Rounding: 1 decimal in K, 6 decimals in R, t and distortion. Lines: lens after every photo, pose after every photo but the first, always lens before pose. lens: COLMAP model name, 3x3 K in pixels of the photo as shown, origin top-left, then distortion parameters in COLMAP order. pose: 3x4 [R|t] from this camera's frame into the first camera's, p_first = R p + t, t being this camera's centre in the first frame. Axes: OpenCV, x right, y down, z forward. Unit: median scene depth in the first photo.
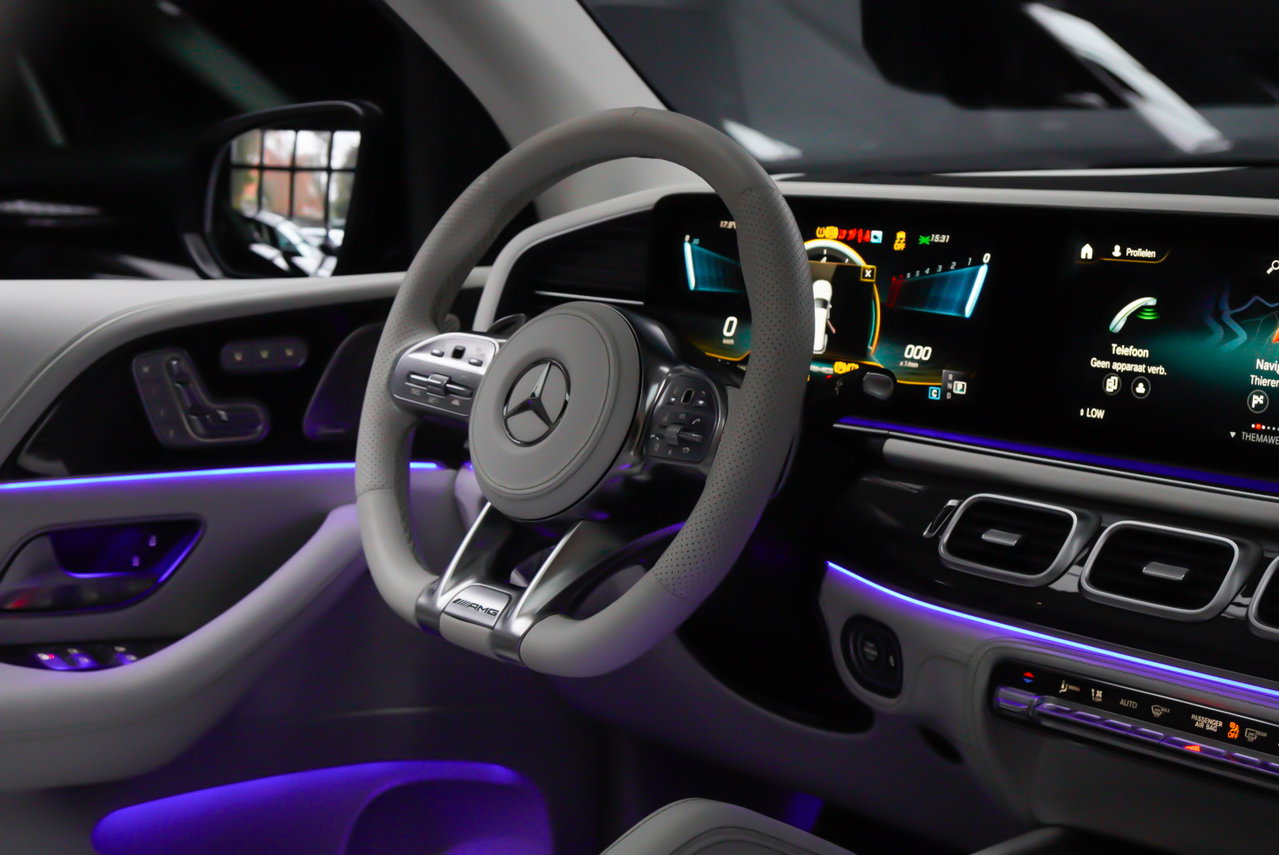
lens RADIAL K [[2067.7, 0, 609.3], [0, 2067.7, 434.4], [0, 0, 1]] dist [0.111429, 0.000000]
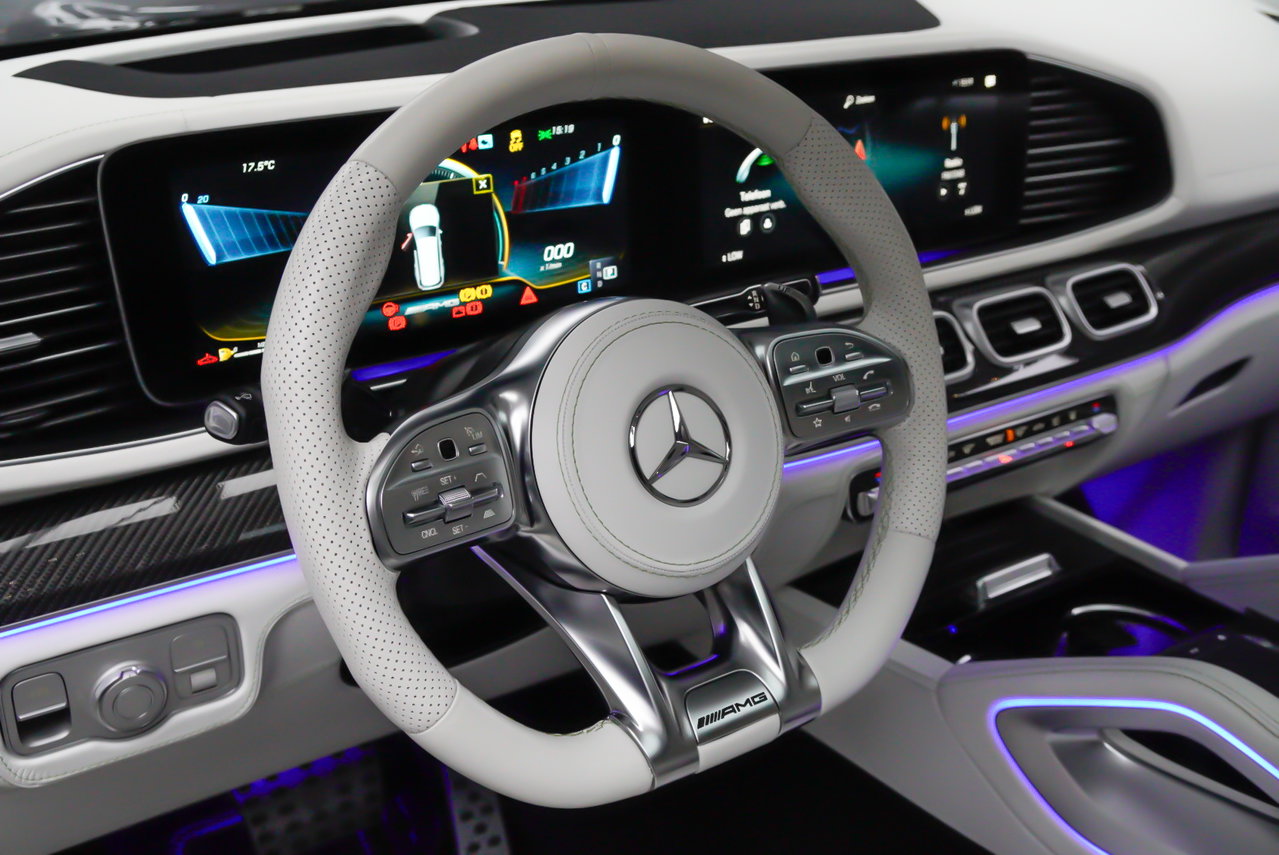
lens RADIAL K [[1382.4, 0, 630.1], [0, 1382.4, 435.0], [0, 0, 1]] dist [0.001411, 0.000000]
pose [[0.123945, -0.396930, 0.909442, -0.508032], [0.150147, 0.913458, 0.378220, -0.218174], [-0.980864, 0.089671, 0.172816, 0.942800]]
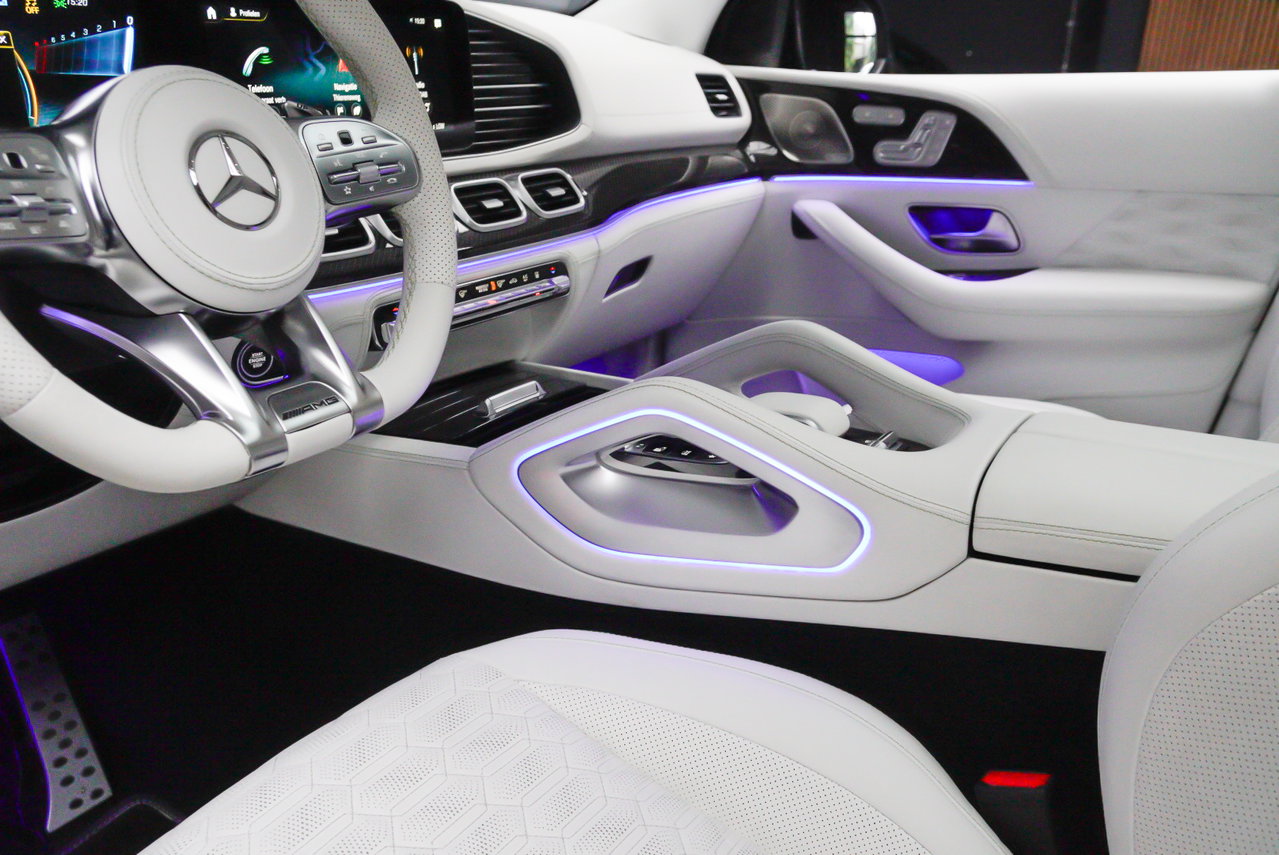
lens RADIAL K [[1151.8, 0, 638.7], [0, 1151.8, 436.4], [0, 0, 1]] dist [-0.077779, 0.142055]
pose [[-0.307441, -0.316918, 0.897242, -0.572190], [0.124208, 0.921477, 0.368038, -0.074211], [-0.943426, 0.224594, -0.243936, 0.994848]]
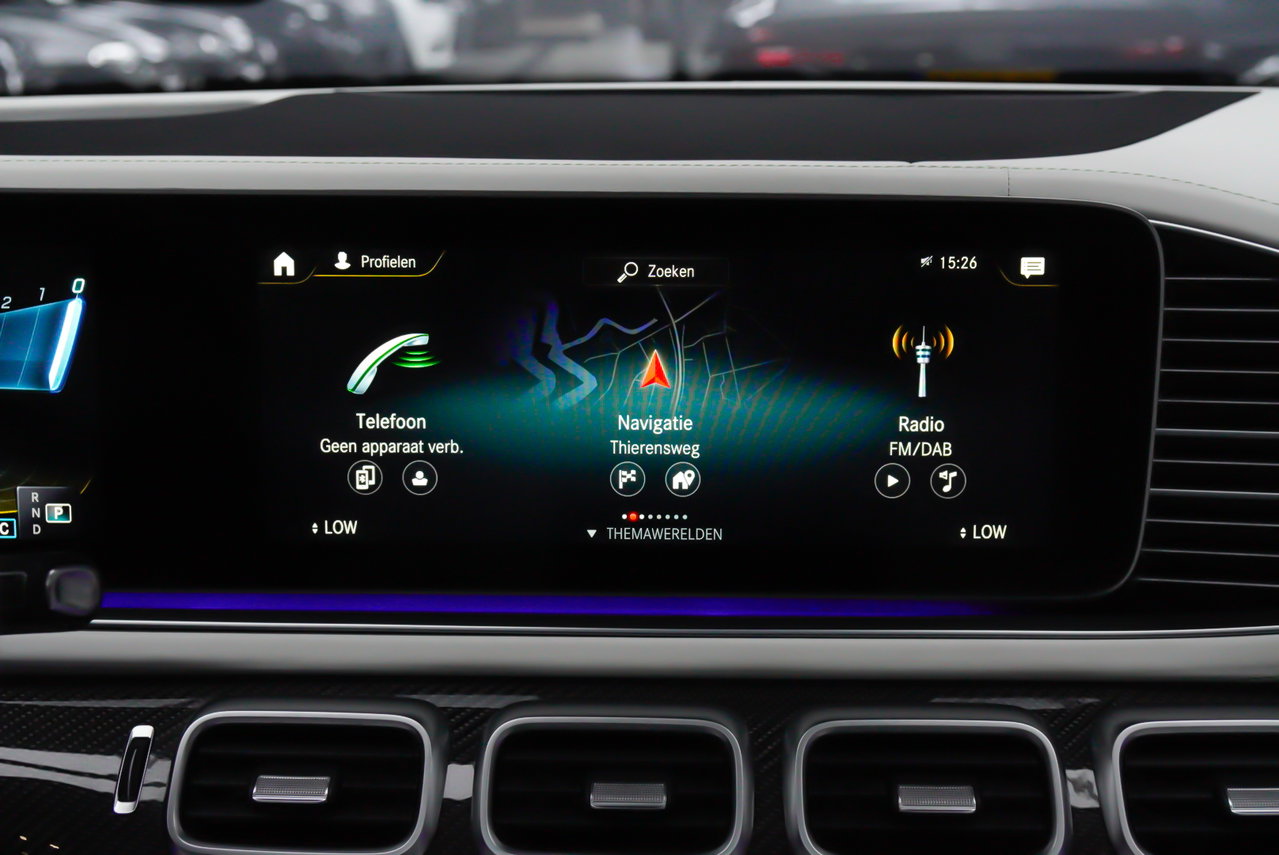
lens RADIAL K [[1786.2, 0, 641.8], [0, 1786.2, 432.5], [0, 0, 1]] dist [0.067977, 0.000000]
pose [[0.679966, -0.184654, 0.709612, -0.075011], [0.119113, 0.982733, 0.141588, -0.102390], [-0.723504, -0.011752, 0.690220, 0.578639]]
